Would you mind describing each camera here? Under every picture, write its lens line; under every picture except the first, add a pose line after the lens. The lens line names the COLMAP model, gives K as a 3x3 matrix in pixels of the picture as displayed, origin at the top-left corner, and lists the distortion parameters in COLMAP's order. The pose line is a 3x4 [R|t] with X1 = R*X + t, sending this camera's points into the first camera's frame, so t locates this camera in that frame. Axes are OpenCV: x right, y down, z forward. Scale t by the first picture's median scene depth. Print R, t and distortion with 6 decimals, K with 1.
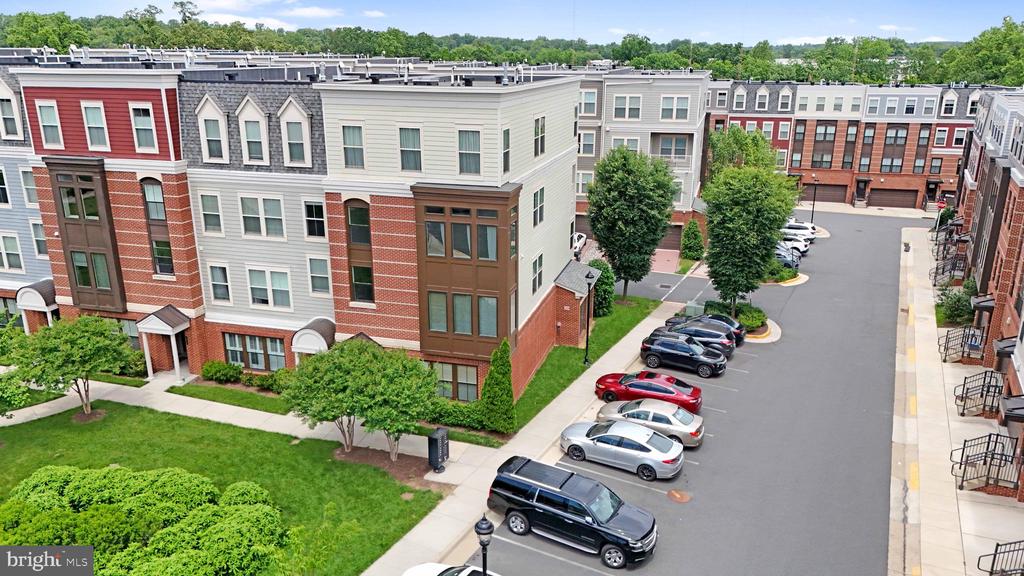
lens RADIAL K [[751.0, 0, 512.0], [0, 751.0, 288.0], [0, 0, 1]] dist [0.080472, -0.075994]
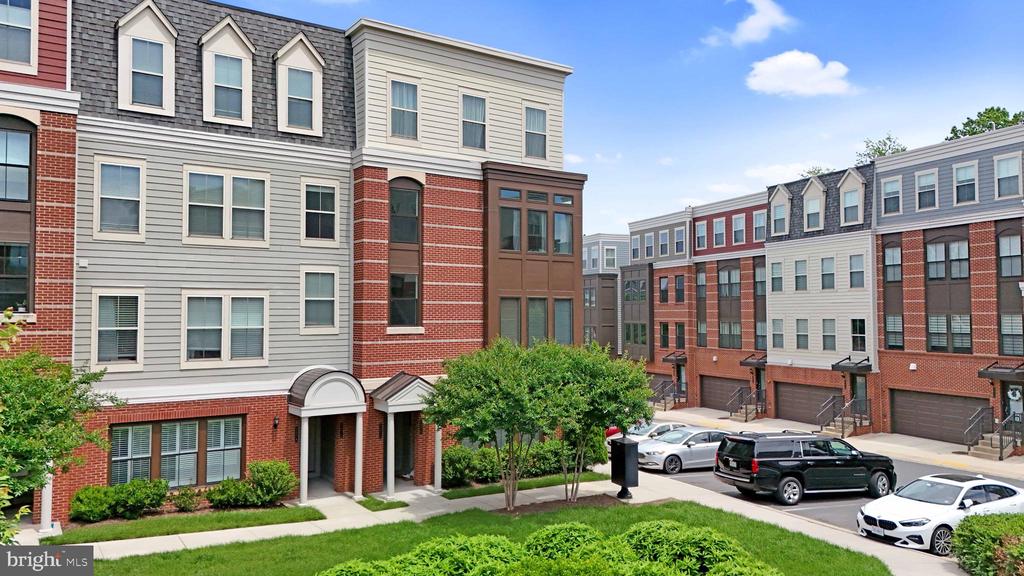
lens RADIAL K [[751.0, 0, 512.0], [0, 751.0, 288.0], [0, 0, 1]] dist [0.080472, -0.075994]
pose [[0.647571, 0.027057, 0.761525, -0.649831], [0.230788, 0.945467, -0.229845, 0.164684], [-0.726216, 0.324591, 0.606013, 0.477170]]
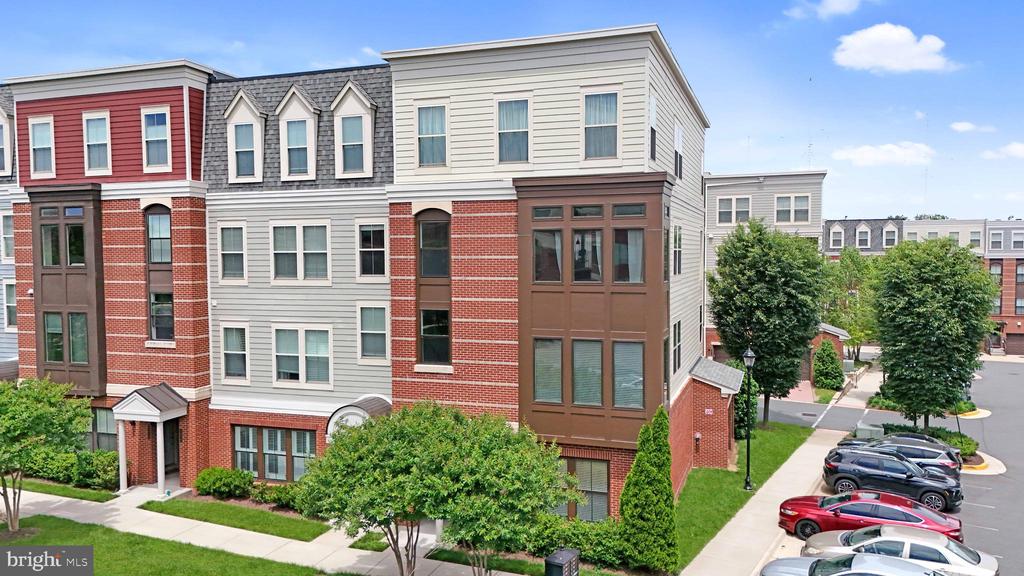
lens RADIAL K [[751.0, 0, 512.0], [0, 751.0, 288.0], [0, 0, 1]] dist [0.080472, -0.075994]
pose [[0.998147, -0.005681, -0.060577, -0.084808], [-0.009943, 0.967016, -0.254521, 0.120187], [0.060025, 0.254652, 0.965168, 0.325721]]
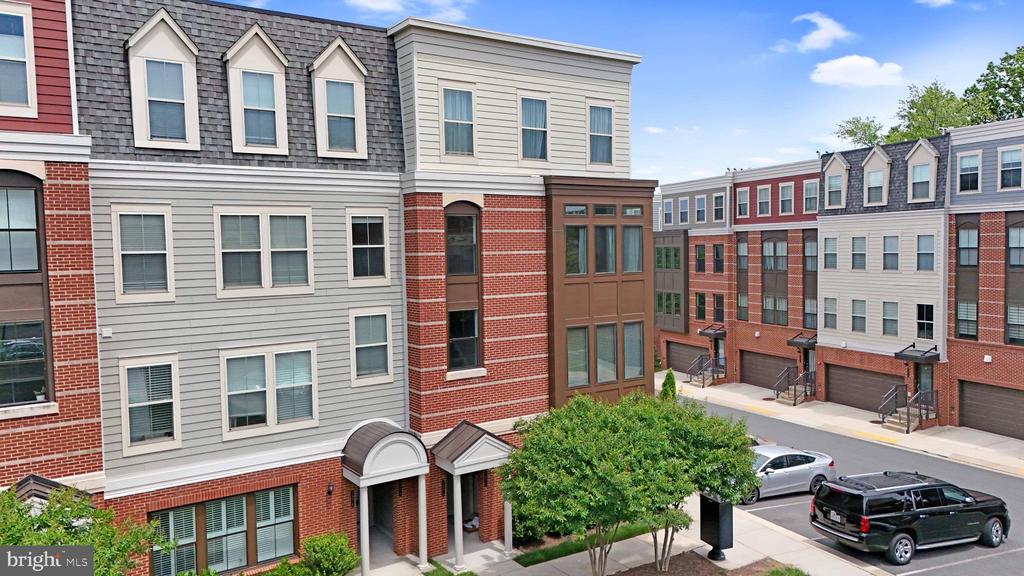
lens RADIAL K [[751.0, 0, 512.0], [0, 751.0, 288.0], [0, 0, 1]] dist [0.080472, -0.075994]
pose [[0.646413, -0.055580, 0.760960, -0.626729], [0.248600, 0.958261, -0.141188, 0.050392], [-0.721351, 0.280440, 0.633250, 0.542021]]
